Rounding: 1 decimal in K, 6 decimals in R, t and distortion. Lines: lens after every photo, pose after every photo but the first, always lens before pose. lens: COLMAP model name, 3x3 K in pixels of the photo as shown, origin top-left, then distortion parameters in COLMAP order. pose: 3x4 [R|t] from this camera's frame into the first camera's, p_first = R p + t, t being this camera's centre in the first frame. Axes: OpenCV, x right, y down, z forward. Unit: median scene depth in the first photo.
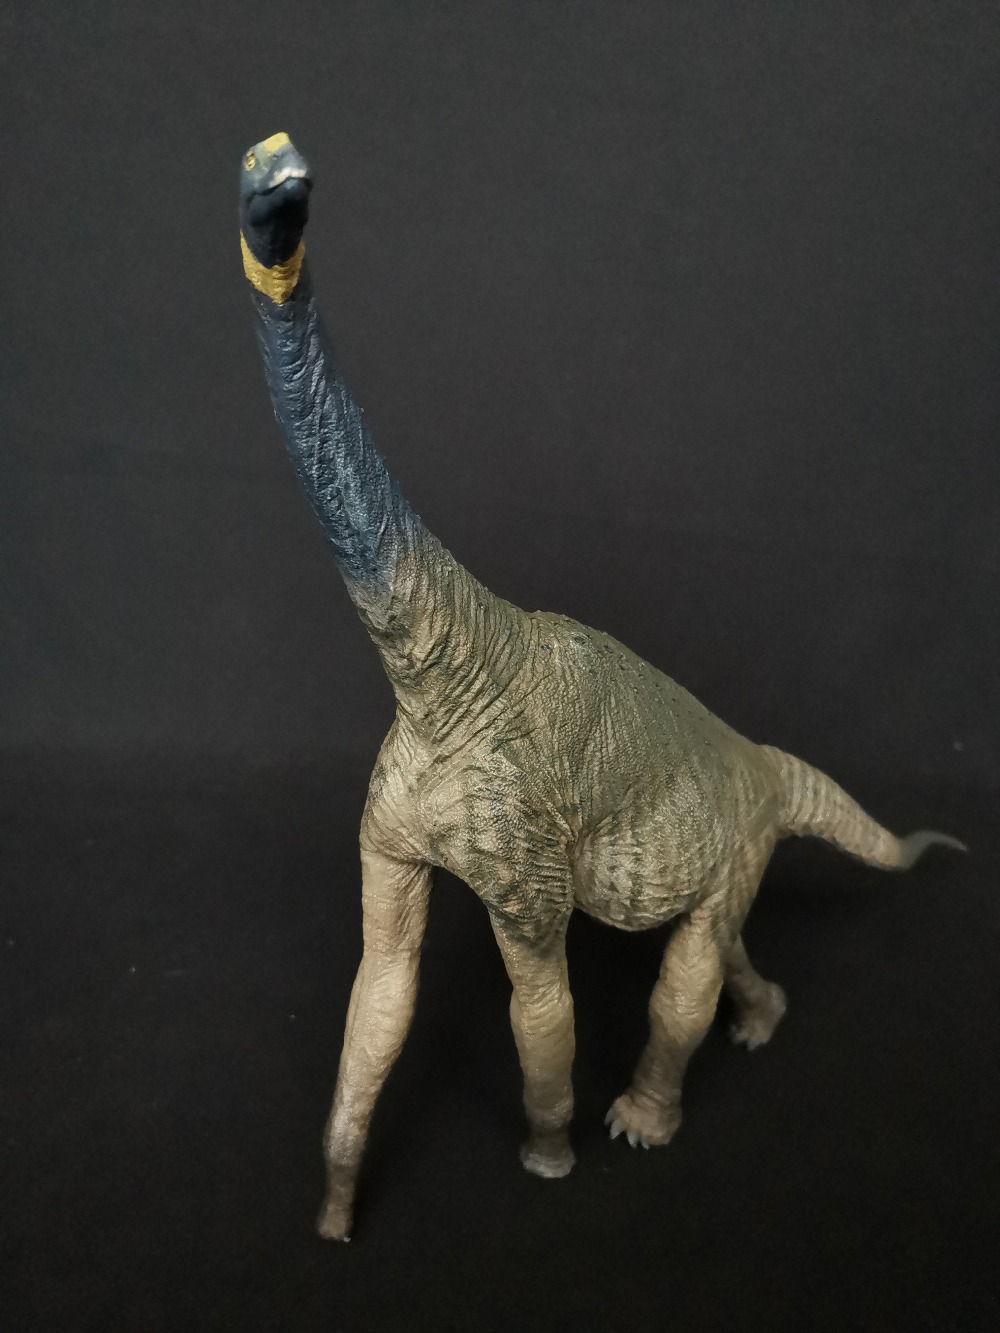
lens RADIAL K [[1071.7, 0, 491.6], [0, 1071.7, 648.9], [0, 0, 1]] dist [0.042317, -0.092828]
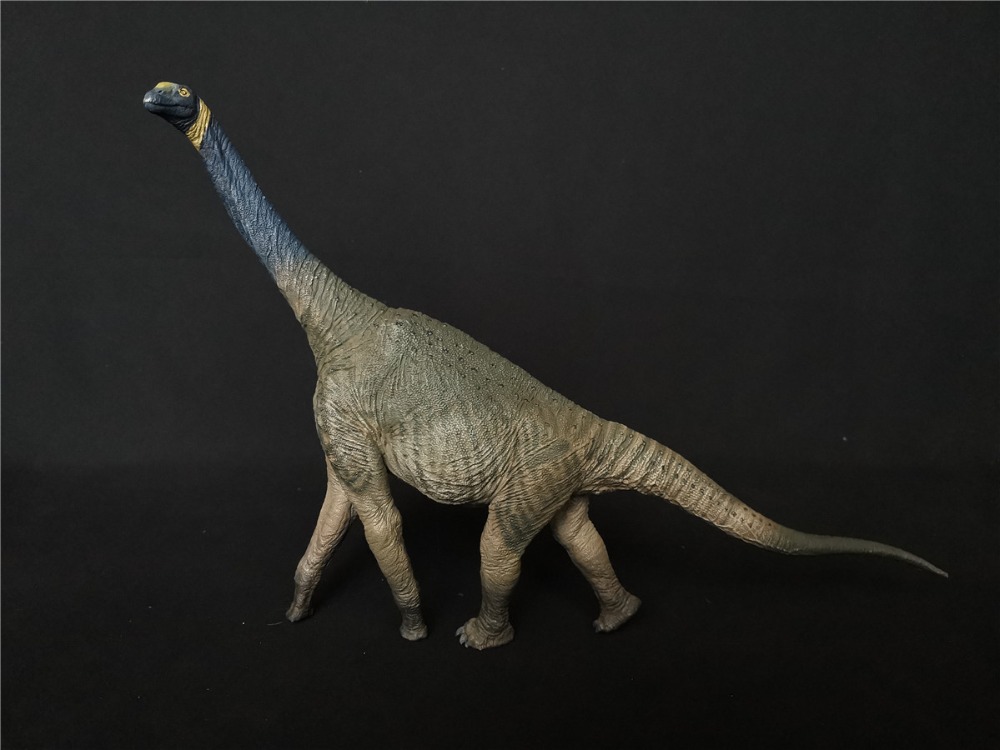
lens RADIAL K [[804.0, 0, 492.2], [0, 804.0, 378.8], [0, 0, 1]] dist [0.042317, -0.092828]
pose [[0.765914, 0.112094, -0.633096, 1.042560], [-0.118101, 0.992458, 0.032845, 0.020088], [0.632003, 0.049613, 0.773376, 0.071477]]
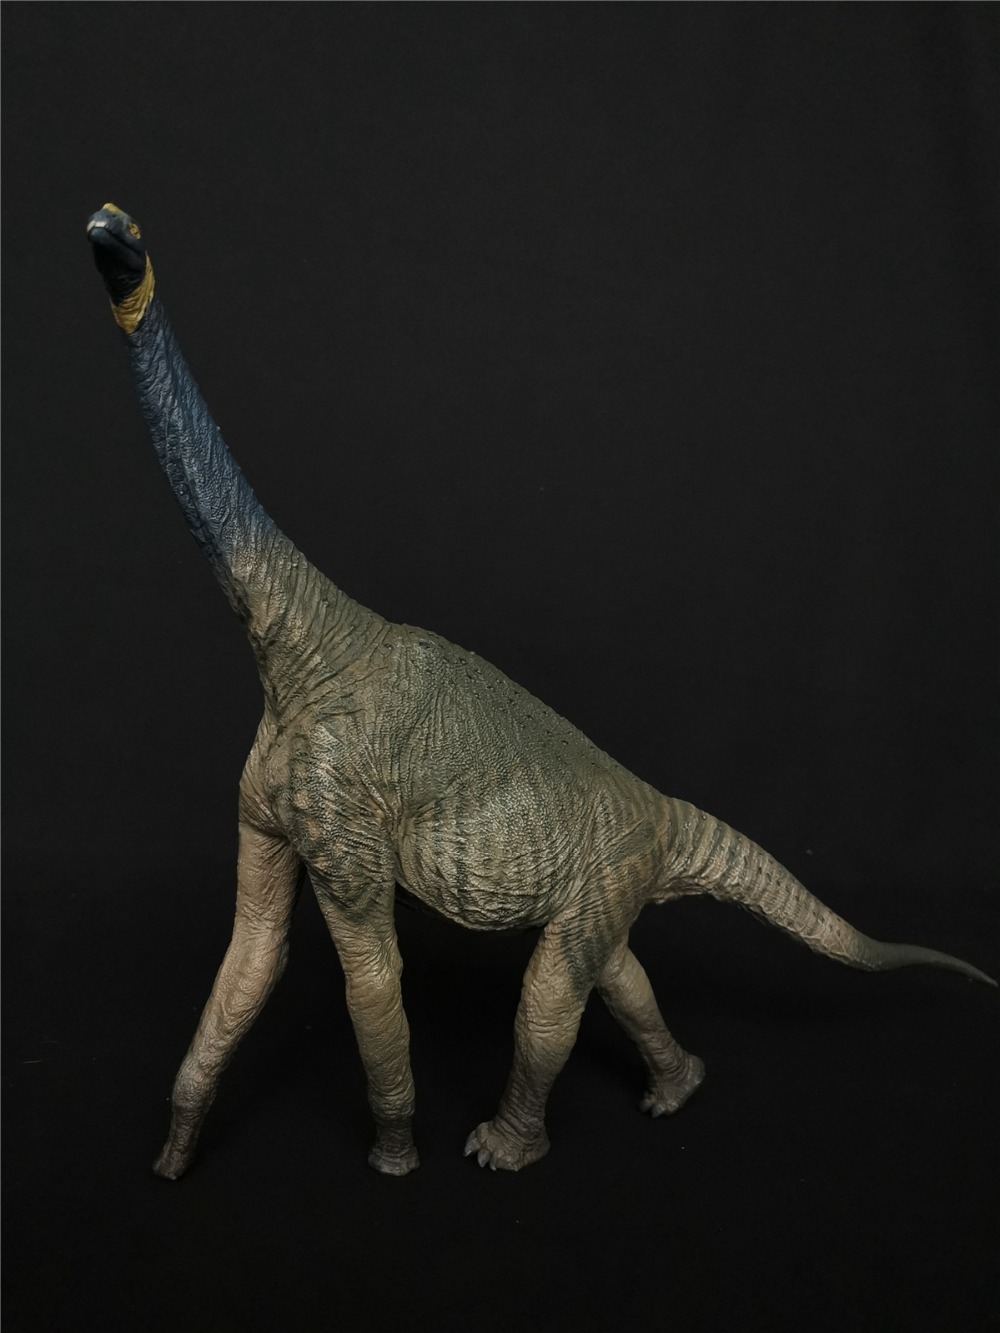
lens RADIAL K [[1071.7, 0, 503.4], [0, 1071.7, 654.4], [0, 0, 1]] dist [0.042317, -0.092828]
pose [[0.966805, 0.046931, -0.251167, 0.444931], [-0.091920, 0.981059, -0.170513, 0.186495], [0.238407, 0.187940, 0.952807, -0.062041]]
